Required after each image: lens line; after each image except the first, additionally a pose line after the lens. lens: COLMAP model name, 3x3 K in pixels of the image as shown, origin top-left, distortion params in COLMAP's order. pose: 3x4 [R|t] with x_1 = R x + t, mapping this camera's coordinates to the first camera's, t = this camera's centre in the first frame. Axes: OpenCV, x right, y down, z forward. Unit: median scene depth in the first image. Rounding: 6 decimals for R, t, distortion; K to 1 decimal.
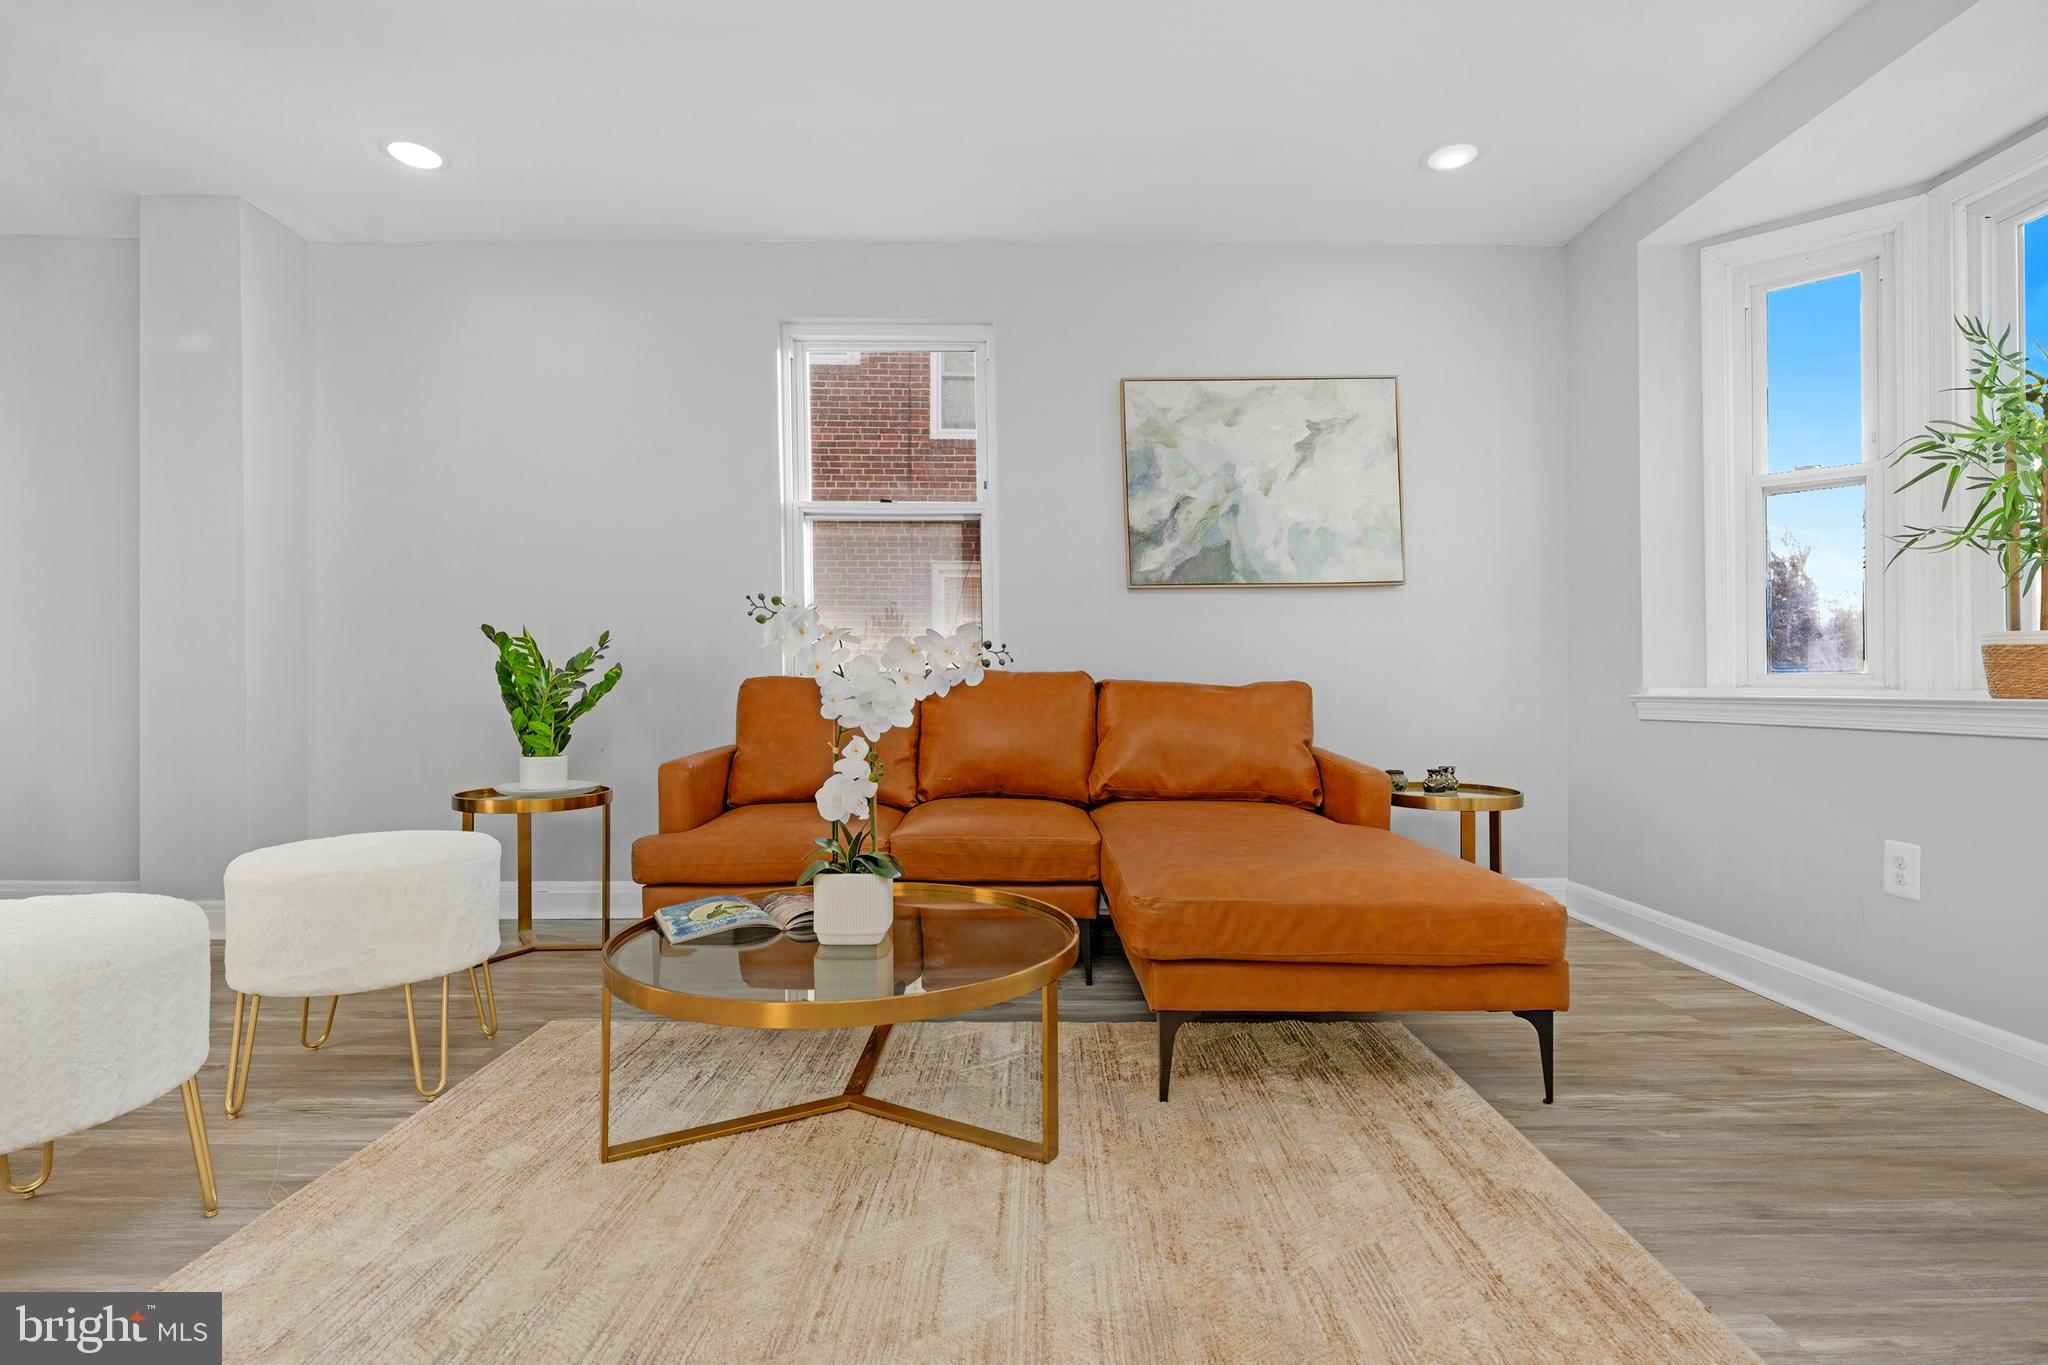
lens RADIAL K [[962.8, 0, 1045.6], [0, 962.8, 678.1], [0, 0, 1]] dist [0.001535, 0.000449]
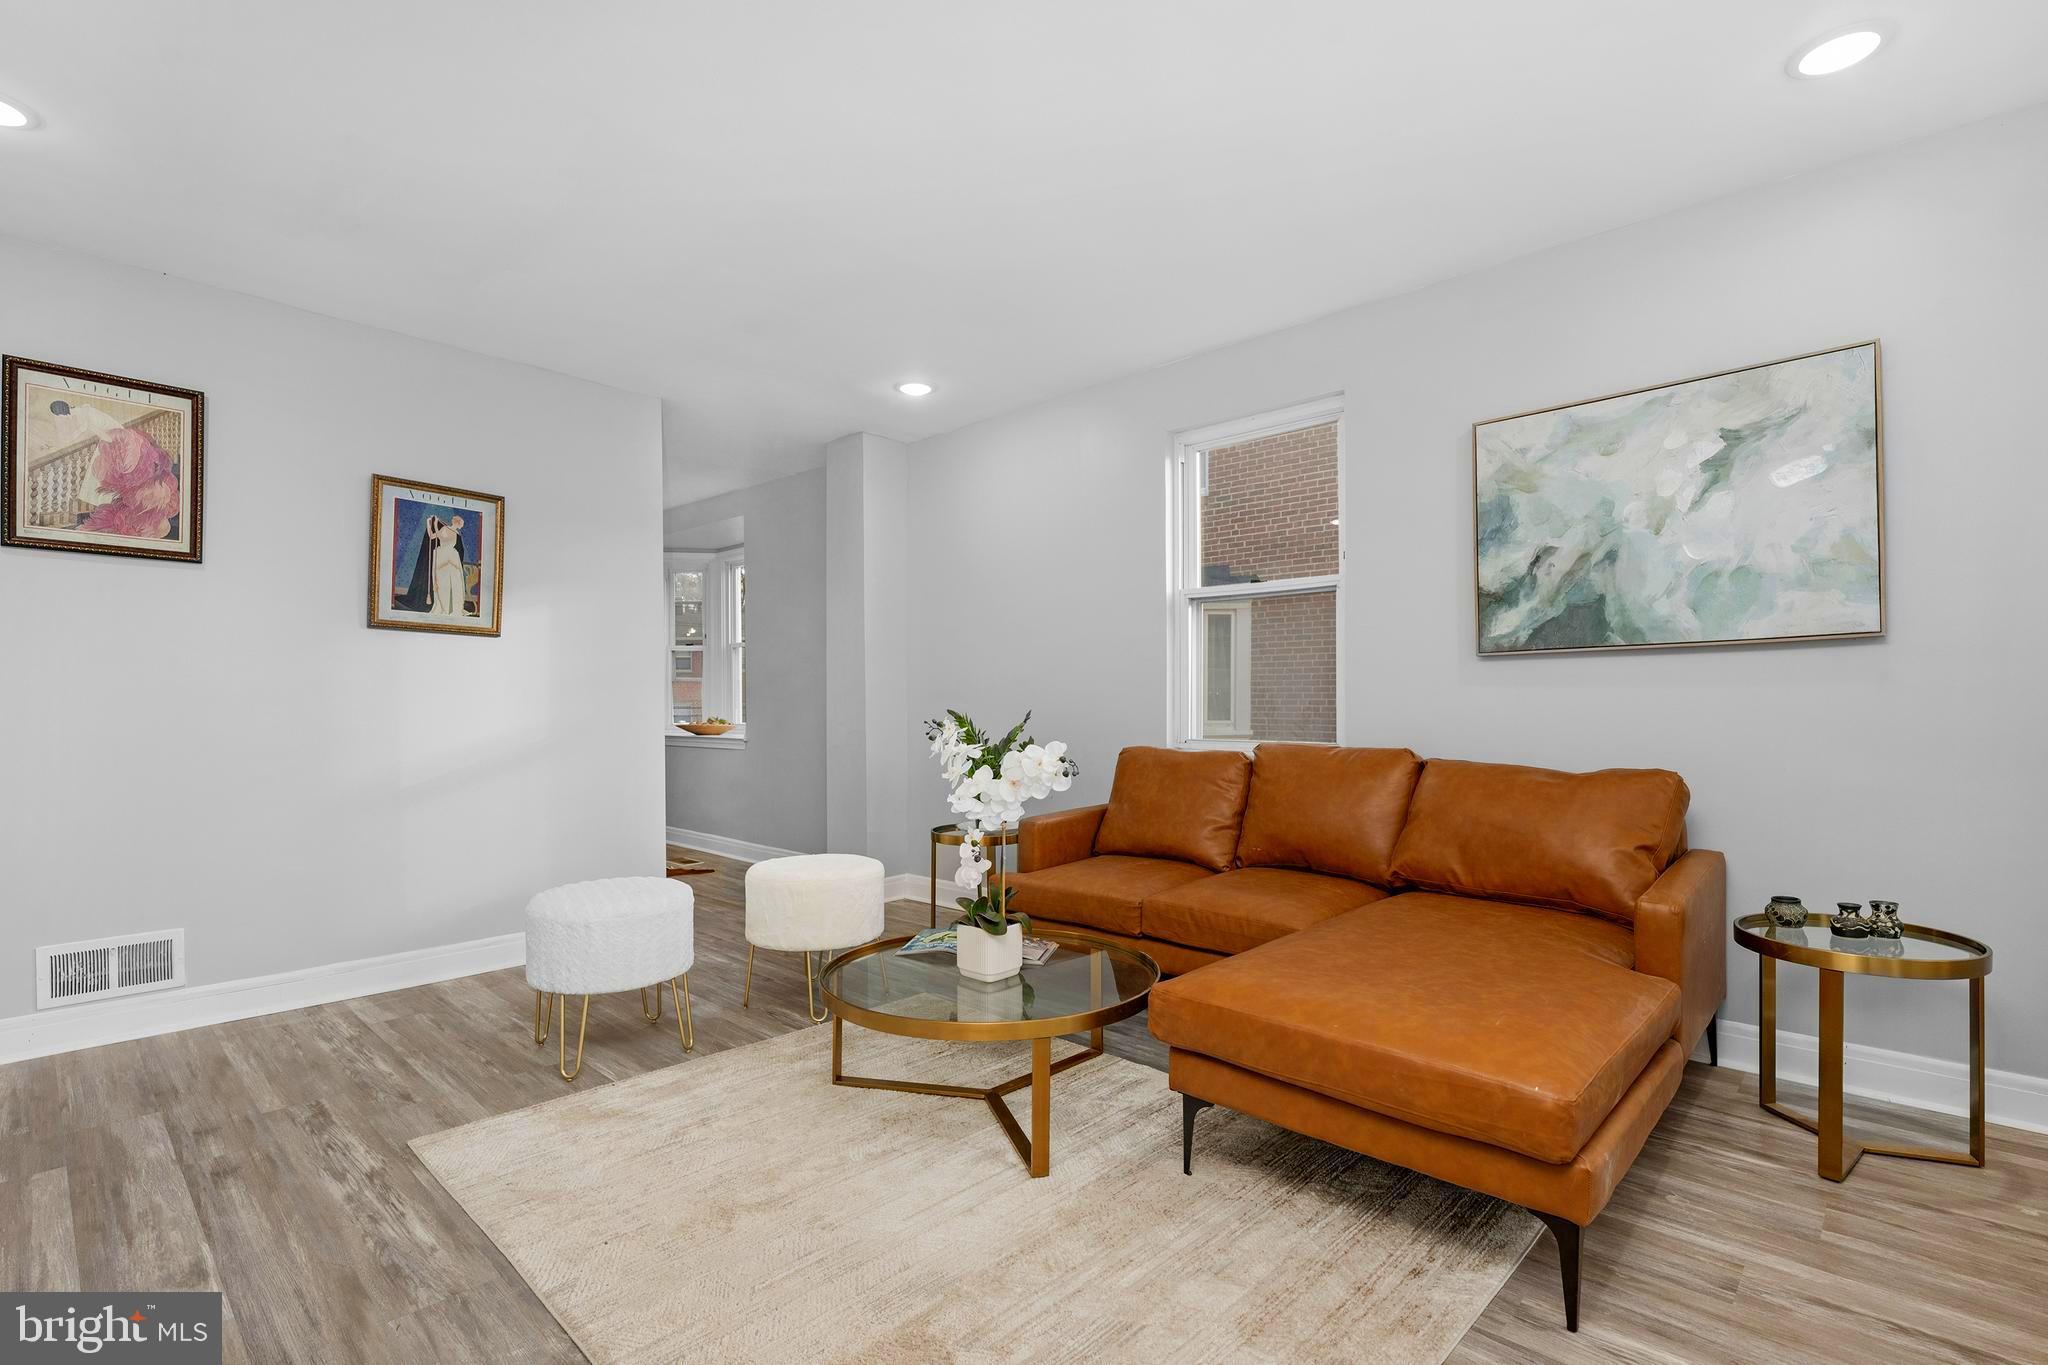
lens RADIAL K [[962.8, 0, 1017.1], [0, 962.8, 724.6], [0, 0, 1]] dist [0.001535, 0.000449]
pose [[0.715135, 0.008793, -0.698931, 0.411082], [0.011816, 0.999626, 0.024666, -0.057073], [0.698887, -0.025898, 0.714763, 0.049528]]
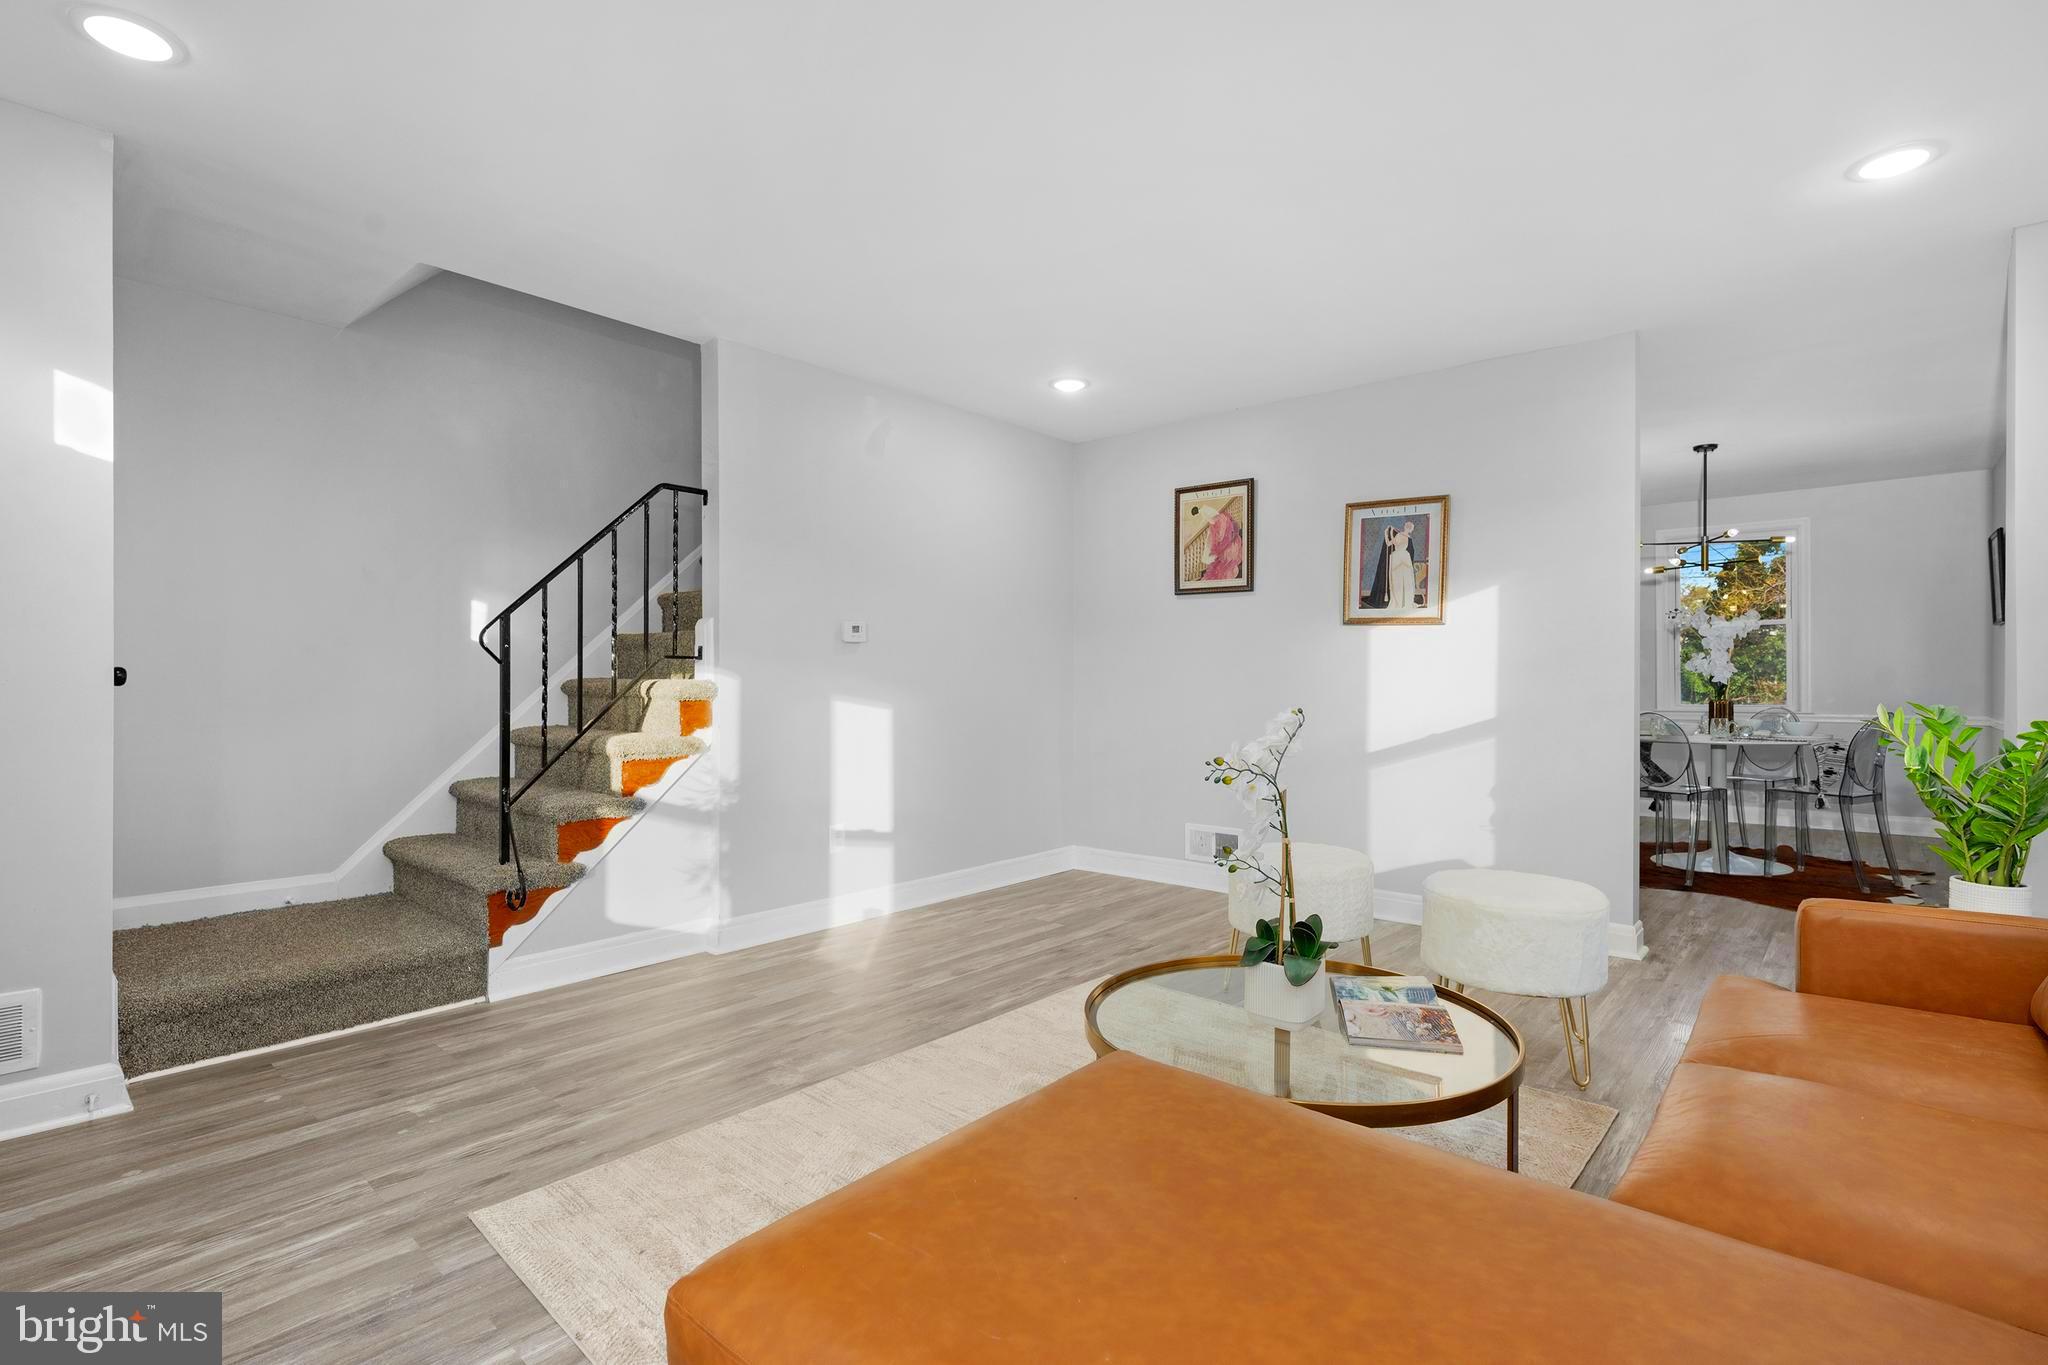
lens RADIAL K [[962.8, 0, 1028.0], [0, 962.8, 679.8], [0, 0, 1]] dist [0.001535, 0.000449]
pose [[-0.677971, 0.009504, -0.735027, 0.457501], [0.010178, 0.999942, 0.003541, -0.077126], [0.735018, -0.005080, -0.678028, 0.880314]]
